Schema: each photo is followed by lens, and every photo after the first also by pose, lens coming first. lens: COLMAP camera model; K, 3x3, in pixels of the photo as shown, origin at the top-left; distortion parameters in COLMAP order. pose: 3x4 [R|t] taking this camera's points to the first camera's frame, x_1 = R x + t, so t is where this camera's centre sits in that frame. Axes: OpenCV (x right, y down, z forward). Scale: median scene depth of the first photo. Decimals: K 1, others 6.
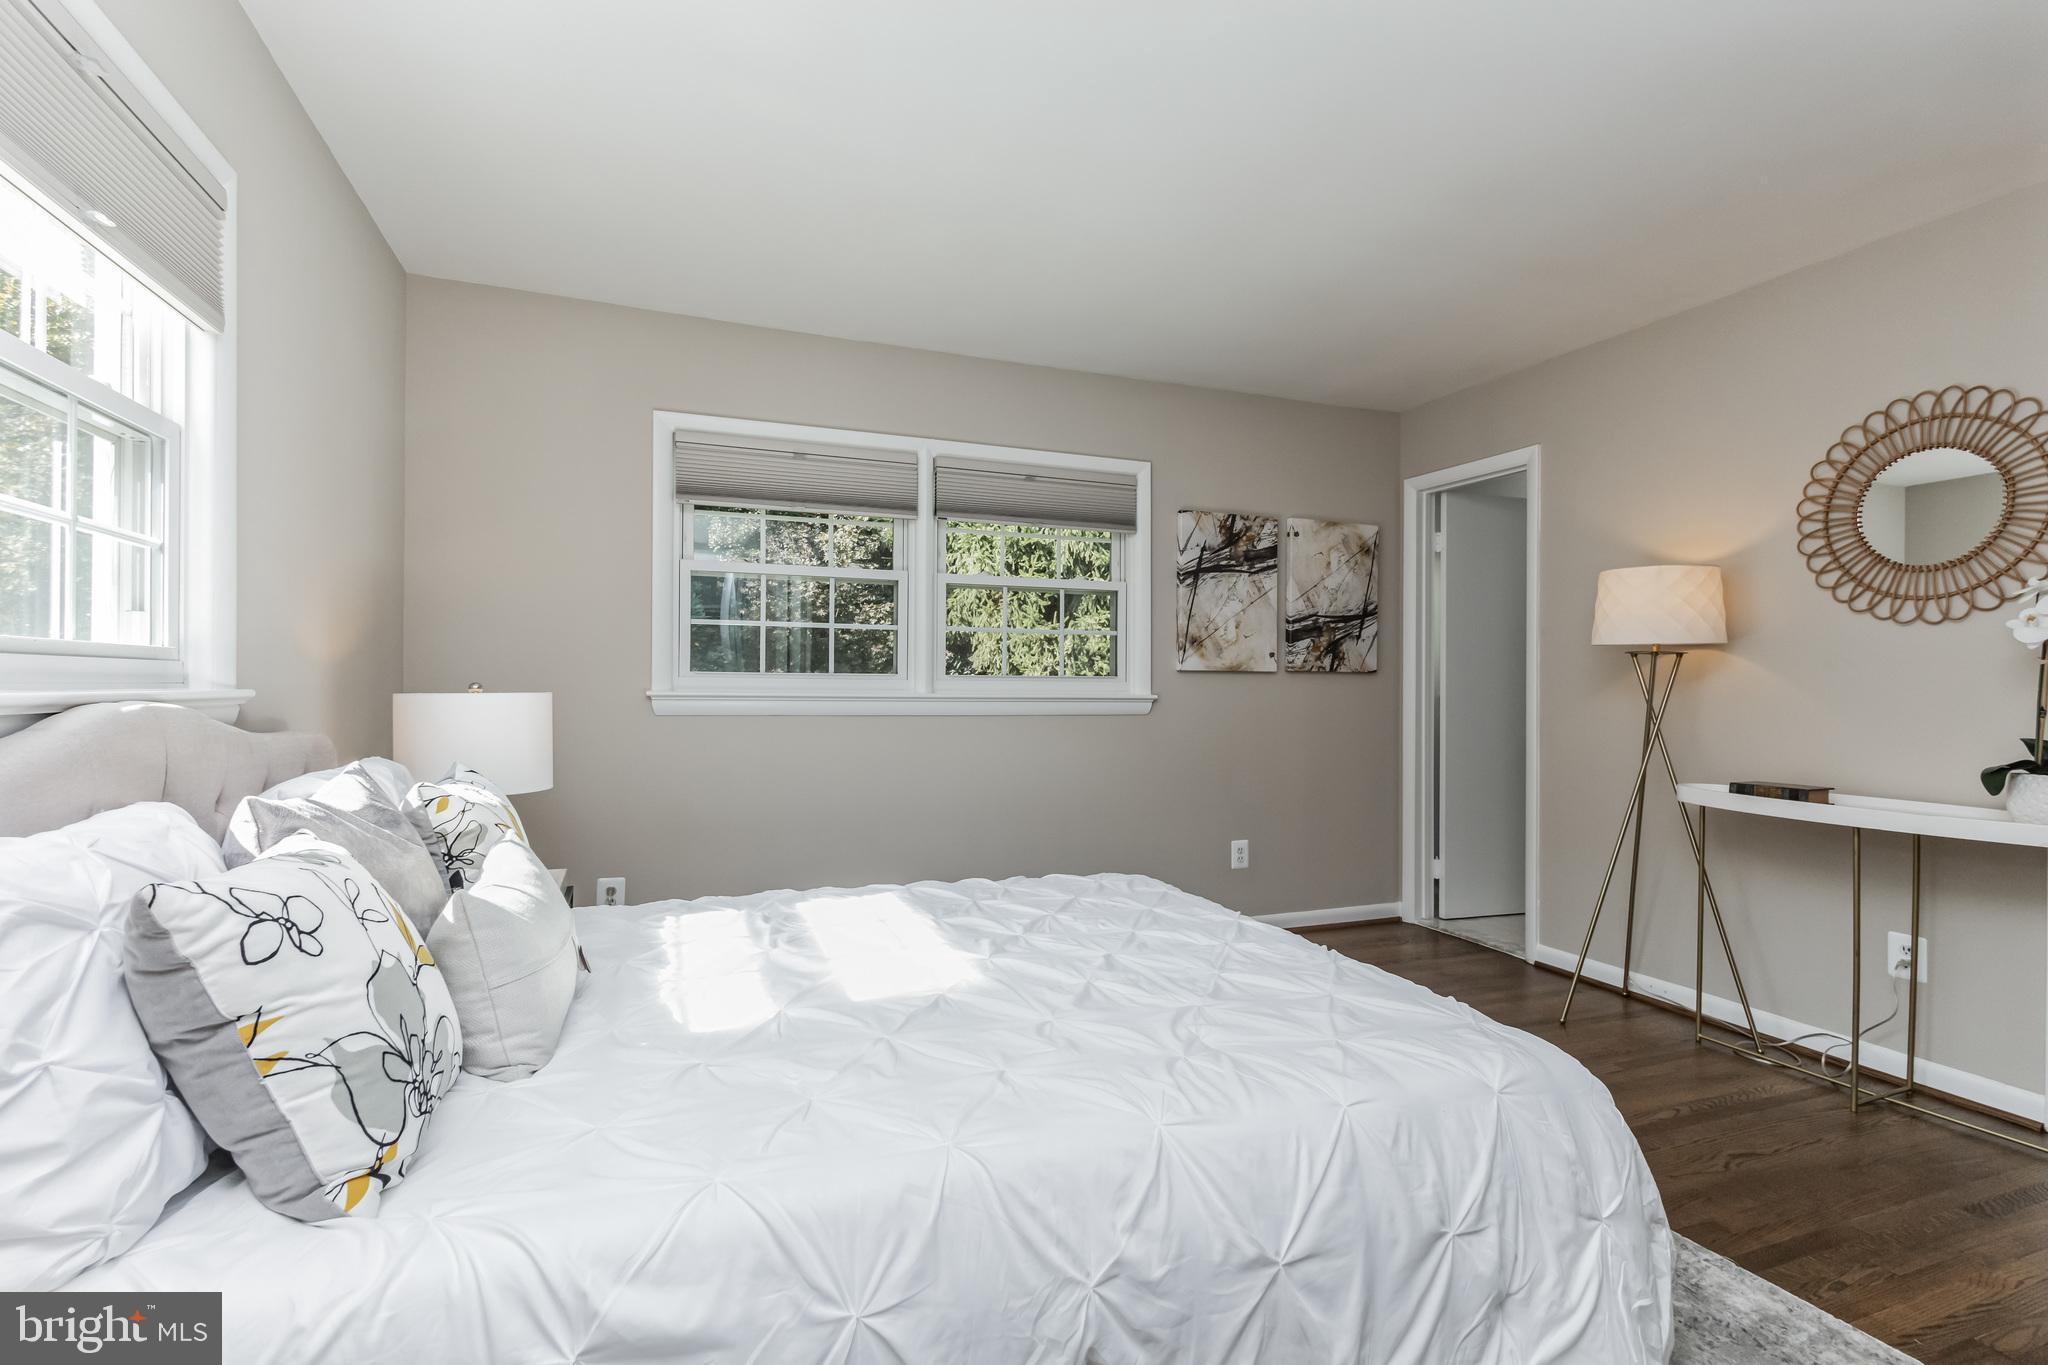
lens RADIAL K [[950.8, 0, 1005.1], [0, 950.8, 677.6], [0, 0, 1]] dist [0.005388, -0.000809]
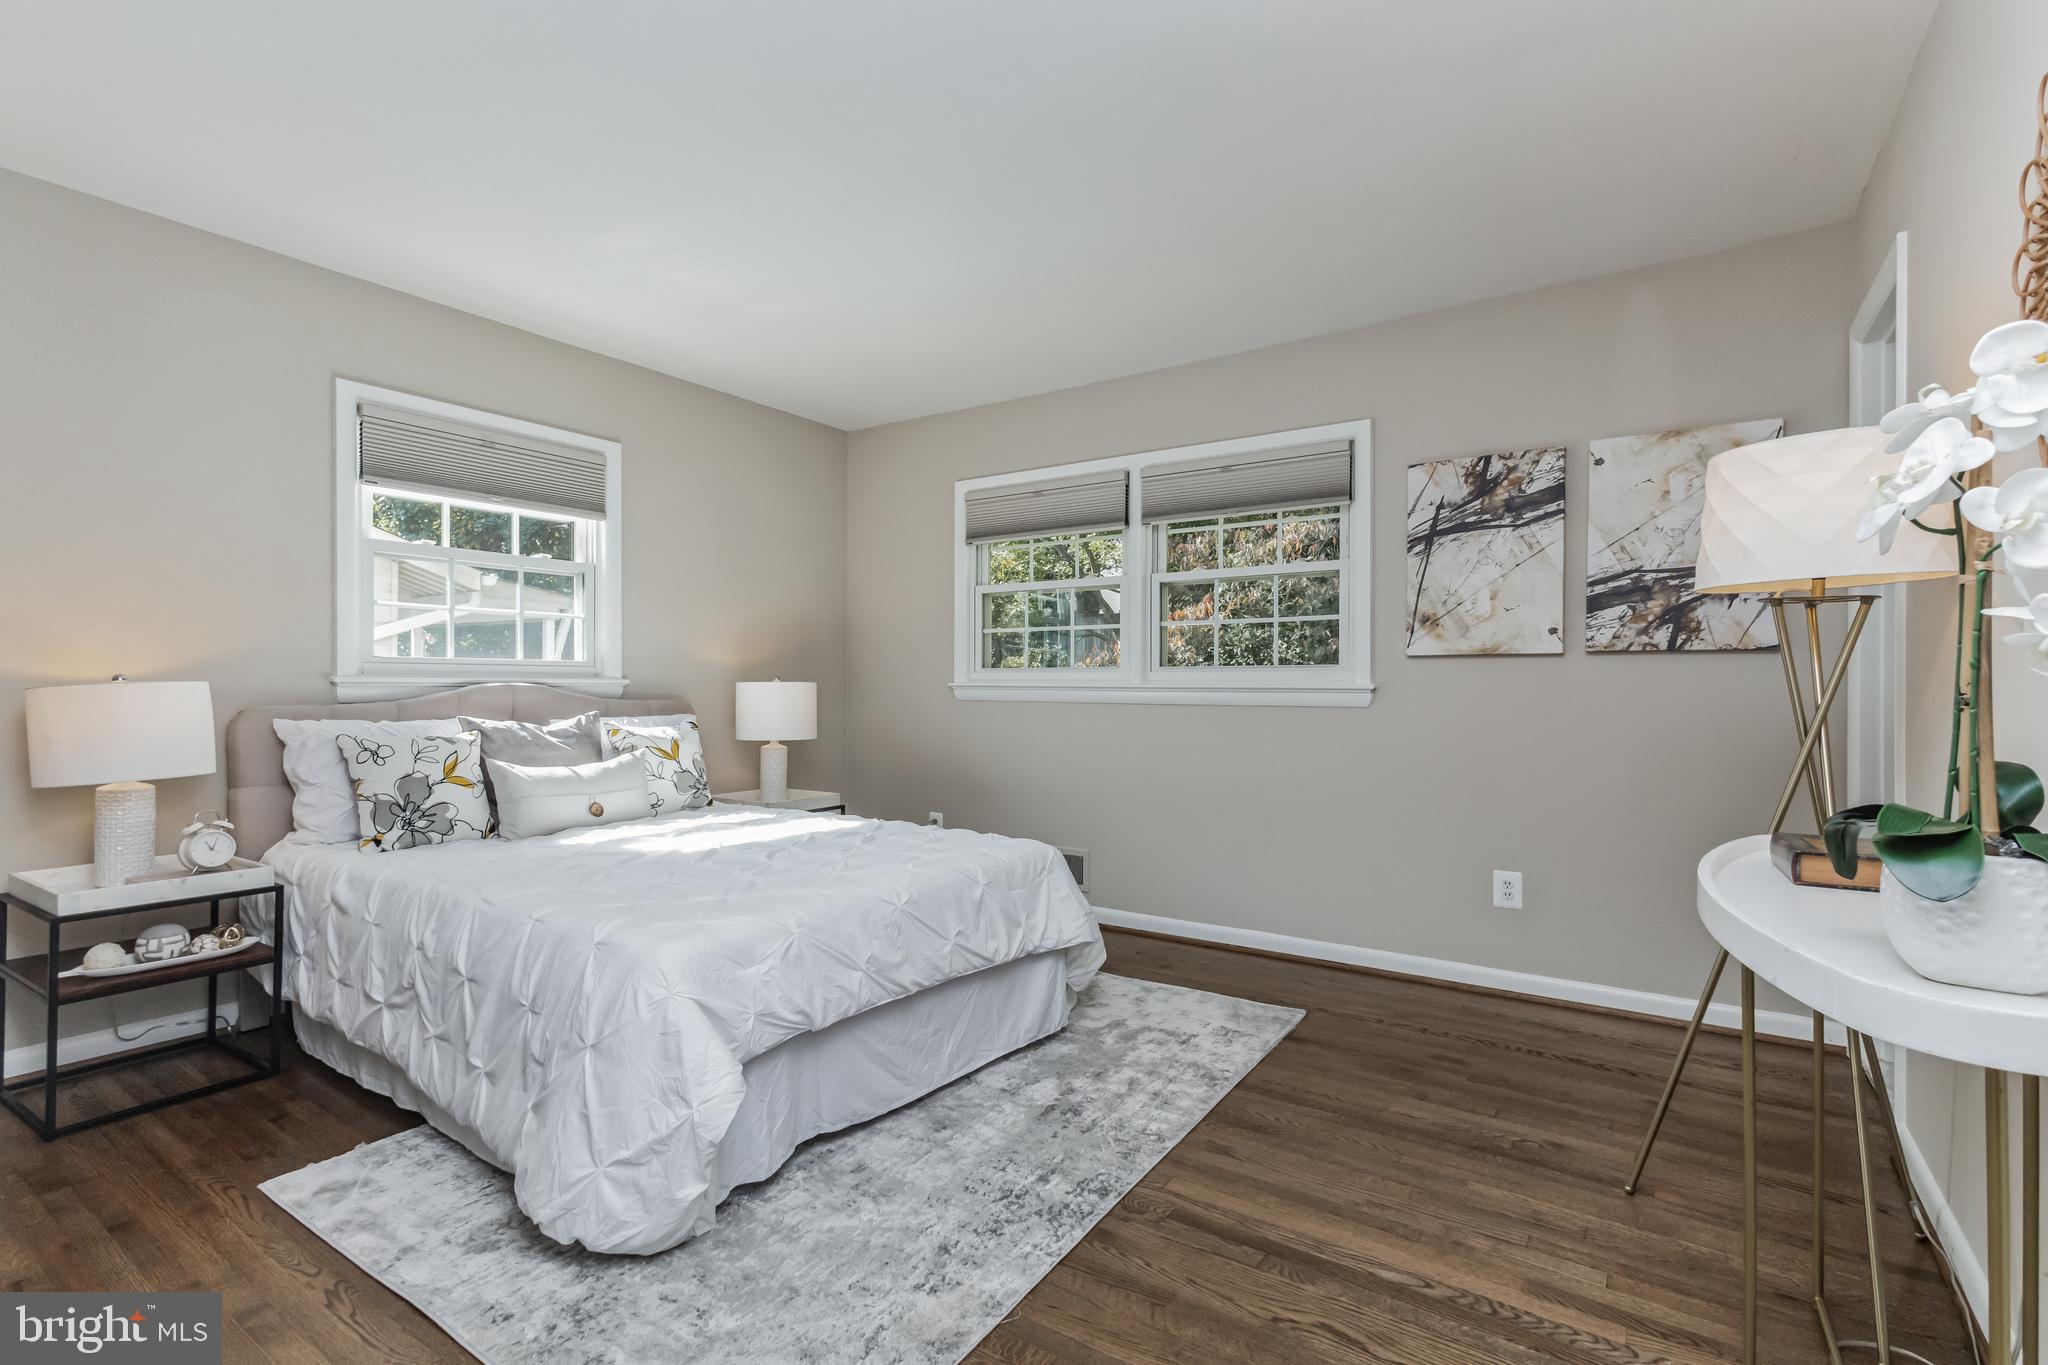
lens RADIAL K [[950.8, 0, 1011.2], [0, 950.8, 680.6], [0, 0, 1]] dist [0.005388, -0.000809]
pose [[0.561121, -0.008128, -0.827694, 0.668707], [0.010050, 0.999945, -0.003007, 0.013277], [0.827673, -0.006631, 0.561171, 0.228518]]
